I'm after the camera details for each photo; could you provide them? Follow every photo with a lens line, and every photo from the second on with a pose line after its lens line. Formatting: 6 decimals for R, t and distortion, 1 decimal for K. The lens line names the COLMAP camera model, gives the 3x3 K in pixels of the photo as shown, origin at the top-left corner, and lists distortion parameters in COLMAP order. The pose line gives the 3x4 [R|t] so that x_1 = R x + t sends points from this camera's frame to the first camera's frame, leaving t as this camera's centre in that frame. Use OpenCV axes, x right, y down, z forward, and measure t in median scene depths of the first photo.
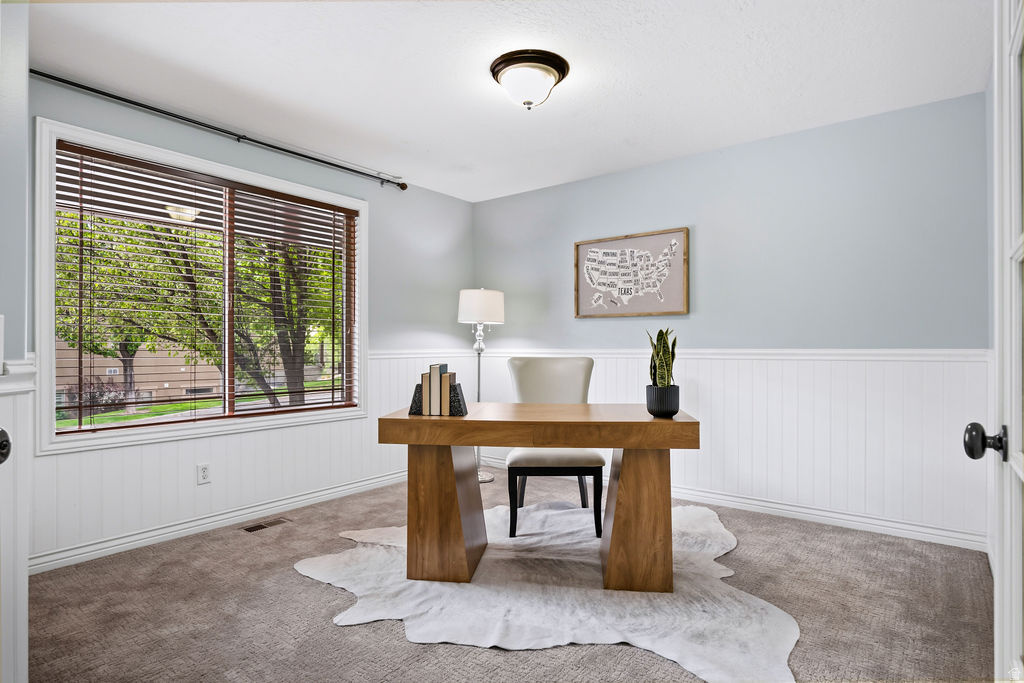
lens RADIAL K [[565.9, 0, 513.3], [0, 565.9, 346.0], [0, 0, 1]] dist [-0.004757, 0.000363]
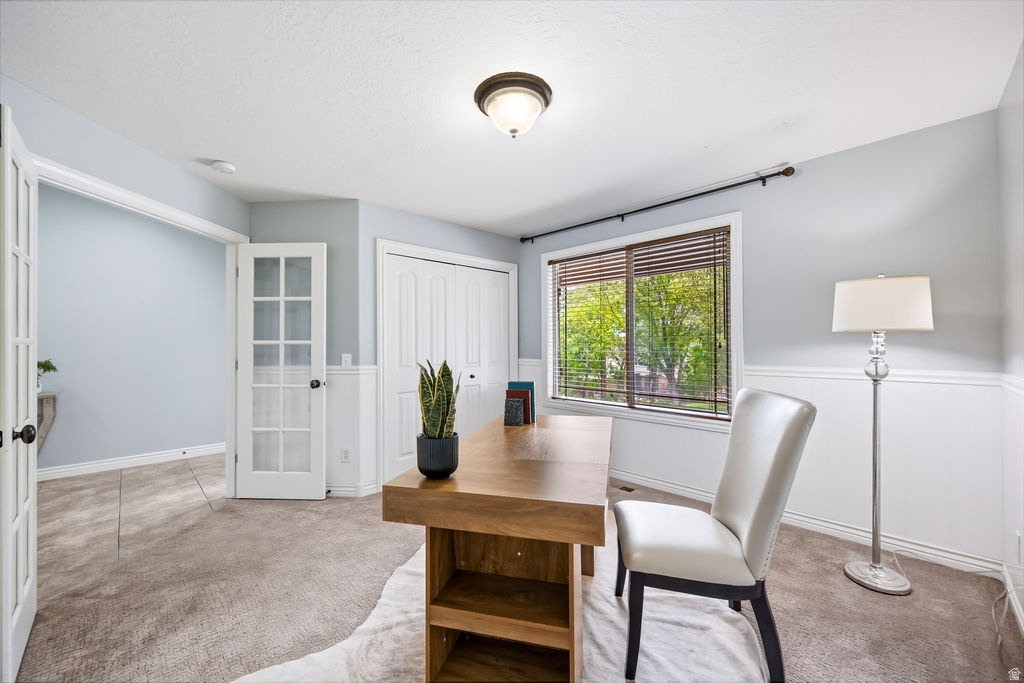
lens RADIAL K [[400.1, 0, 505.7], [0, 400.1, 343.6], [0, 0, 1]] dist [-0.004019, 0.000530]
pose [[-0.166724, -0.002346, -0.986001, 0.489373], [0.003724, 0.999989, -0.003009, -0.030366], [0.985997, -0.004173, -0.166713, 0.737310]]
